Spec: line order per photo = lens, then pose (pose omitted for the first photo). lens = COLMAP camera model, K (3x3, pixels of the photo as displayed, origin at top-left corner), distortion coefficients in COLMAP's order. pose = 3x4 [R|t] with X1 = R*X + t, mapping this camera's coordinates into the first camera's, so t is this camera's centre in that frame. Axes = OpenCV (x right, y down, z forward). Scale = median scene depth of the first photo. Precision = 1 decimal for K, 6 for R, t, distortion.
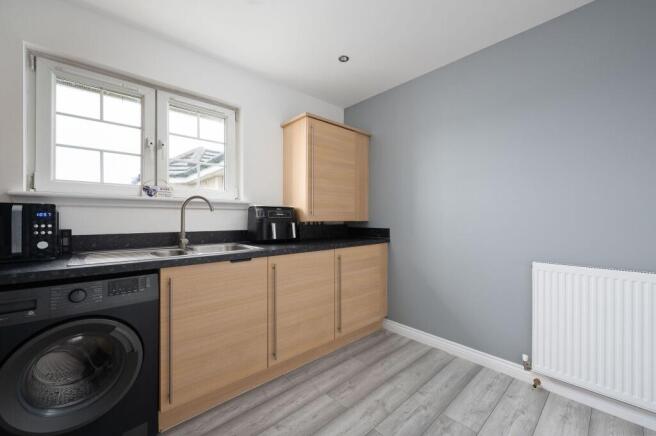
lens RADIAL K [[261.5, 0, 328.0], [0, 261.5, 218.0], [0, 0, 1]] dist [-0.001777, -0.000420]
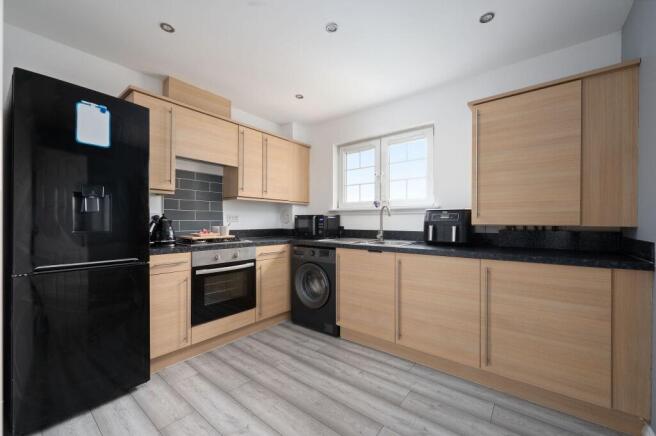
lens RADIAL K [[261.5, 0, 328.0], [0, 261.5, 218.0], [0, 0, 1]] dist [-0.001777, -0.000420]
pose [[0.153680, -0.009027, -0.988079, 0.888752], [0.003792, 0.999956, -0.008545, -0.004635], [0.988113, -0.002433, 0.153708, 0.474020]]
